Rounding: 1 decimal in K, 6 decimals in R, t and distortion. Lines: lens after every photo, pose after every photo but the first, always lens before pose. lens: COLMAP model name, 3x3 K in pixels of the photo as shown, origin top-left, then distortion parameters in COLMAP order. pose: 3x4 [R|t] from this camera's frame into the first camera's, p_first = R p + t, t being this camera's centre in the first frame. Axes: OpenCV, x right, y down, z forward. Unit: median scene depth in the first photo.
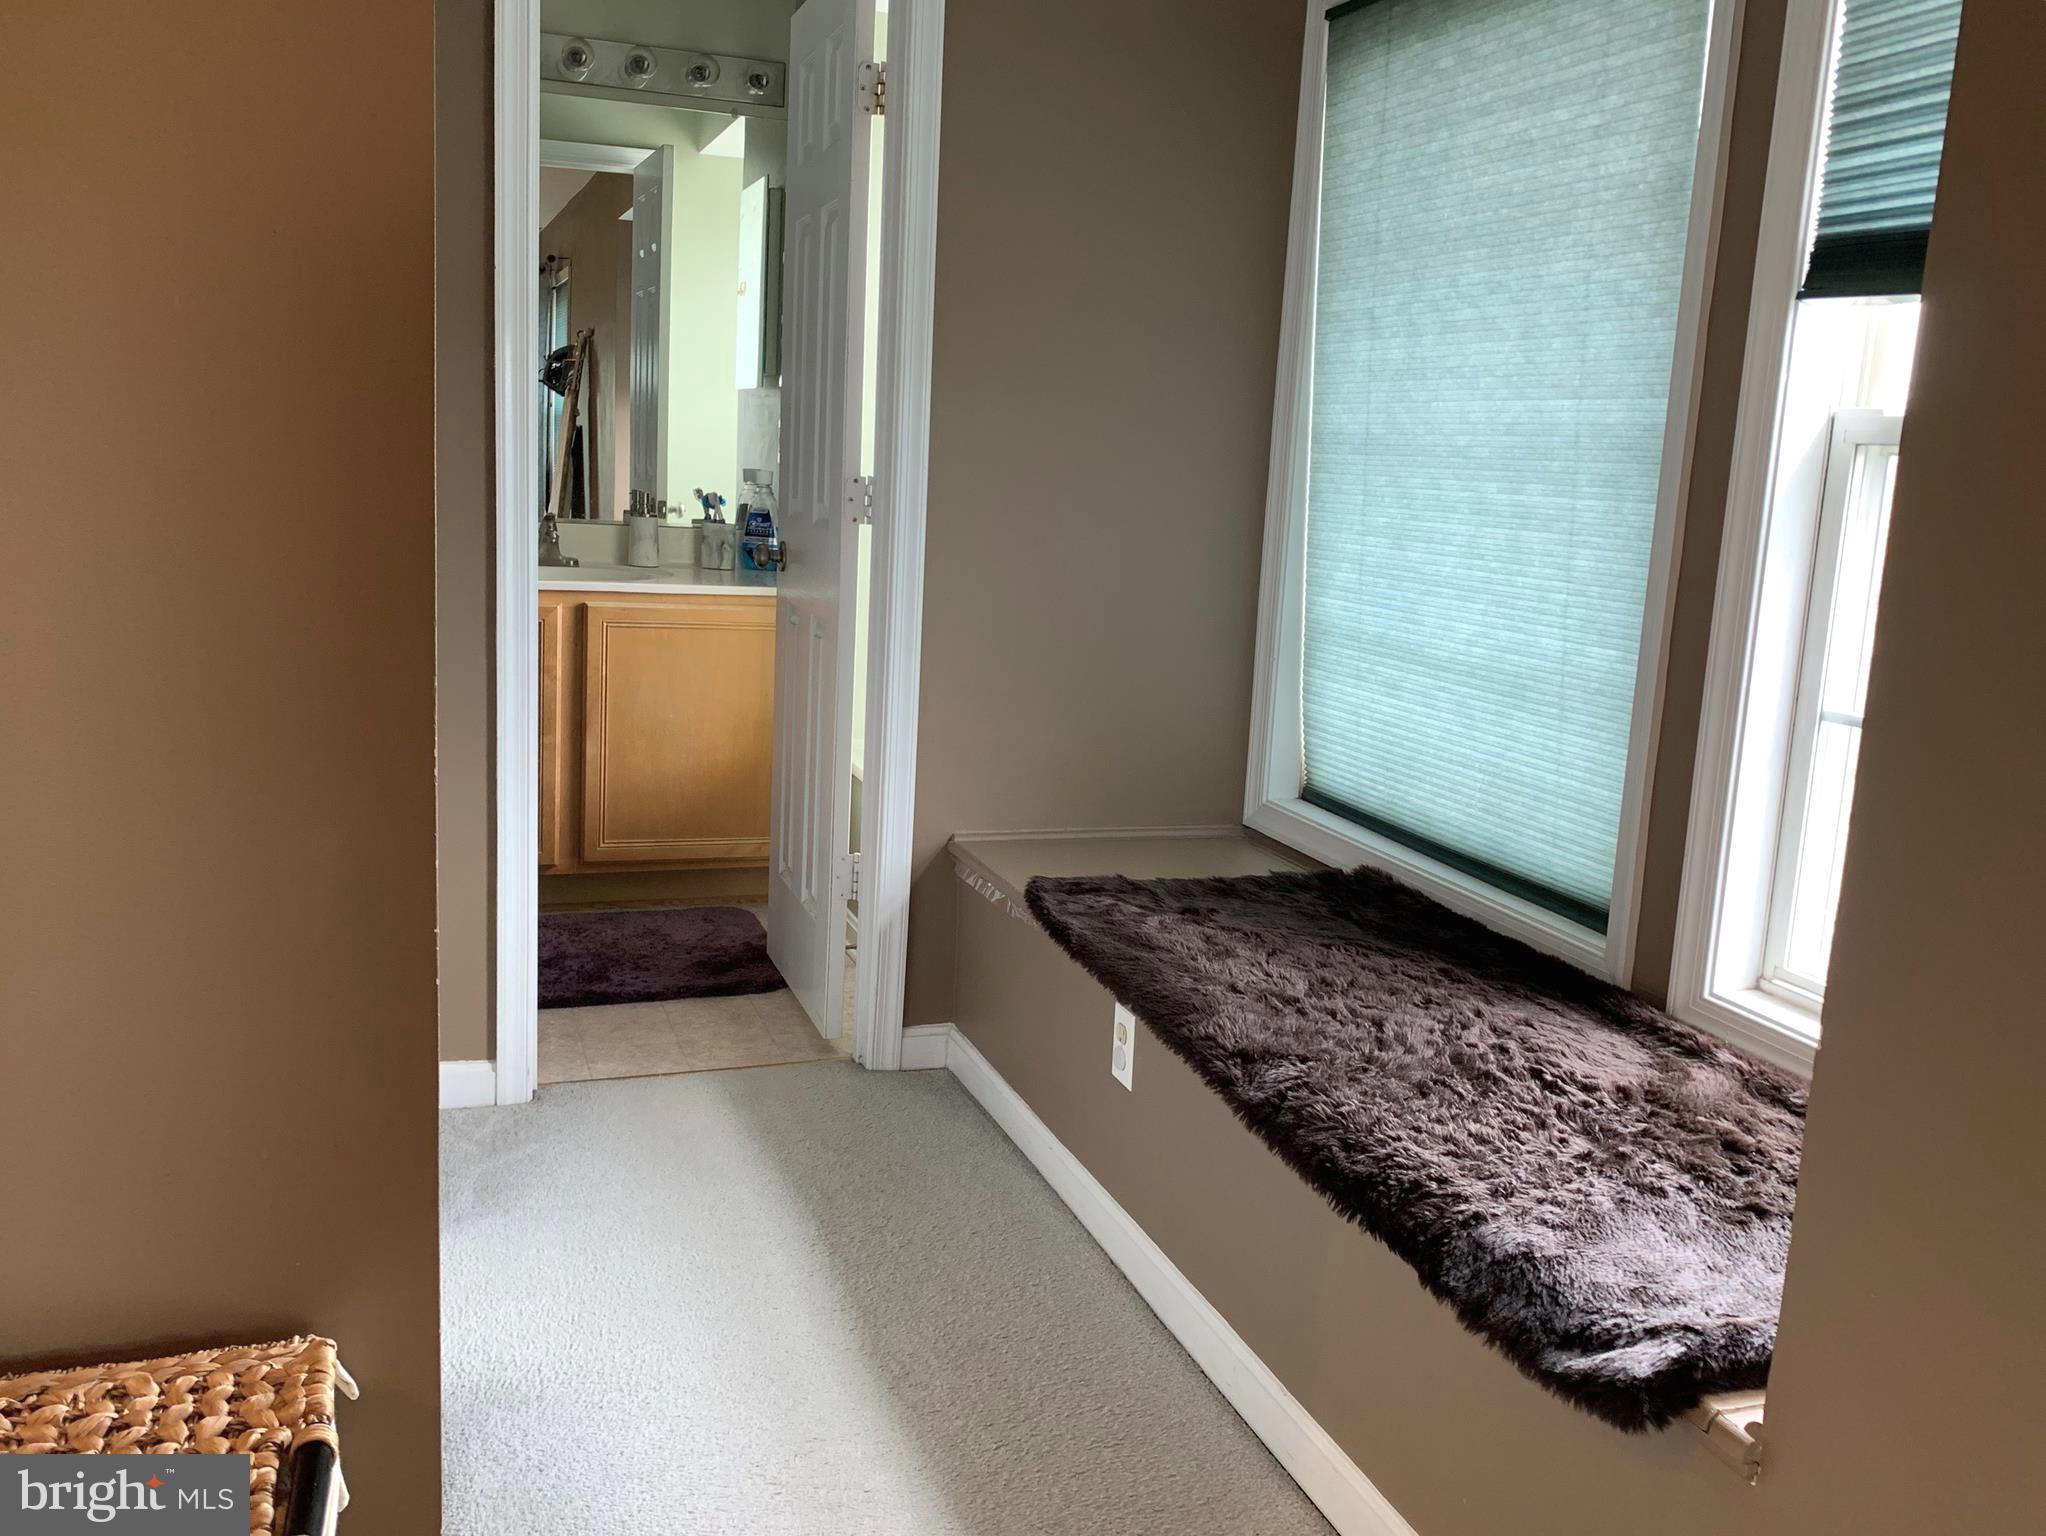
lens RADIAL K [[1620.1, 0, 1023.0], [0, 1620.1, 768.0], [0, 0, 1]] dist [0.016717, -0.042228]
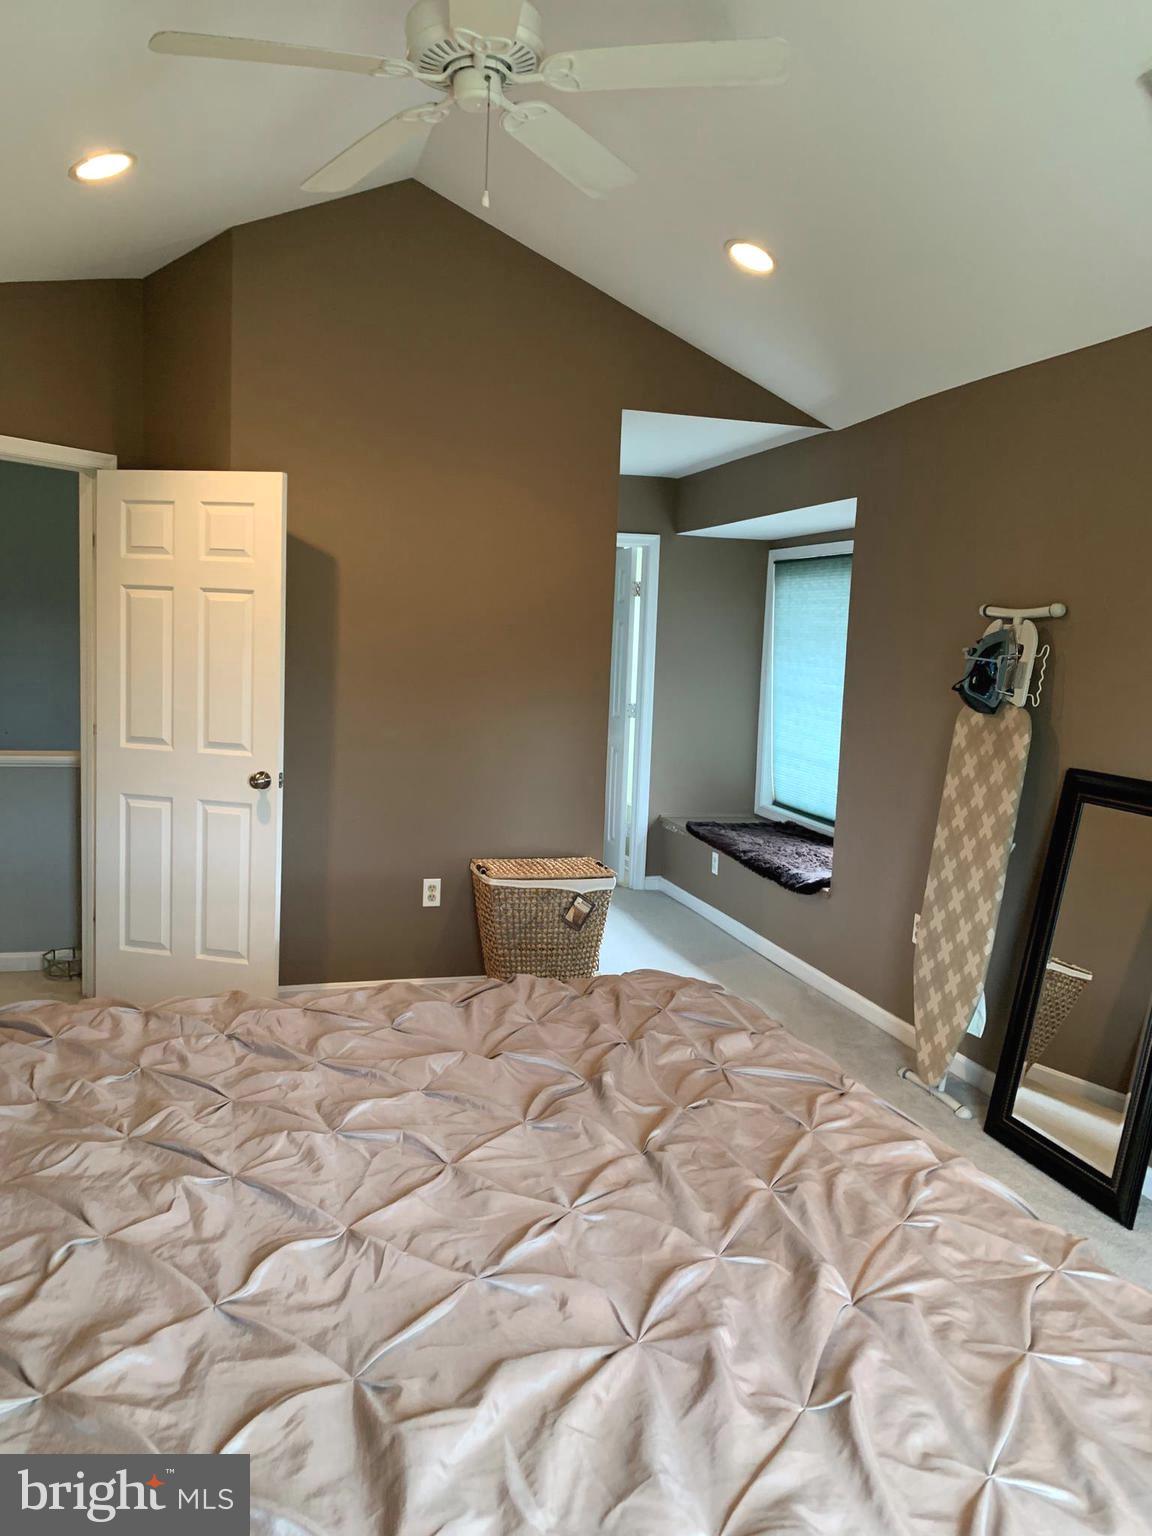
lens RADIAL K [[1216.3, 0, 574.4], [0, 1216.3, 758.0], [0, 0, 1]] dist [0.016717, -0.042228]
pose [[0.998408, -0.007390, -0.055918, -0.084181], [0.002400, 0.996047, -0.088796, 0.151813], [0.056353, 0.088520, 0.994479, -1.495373]]
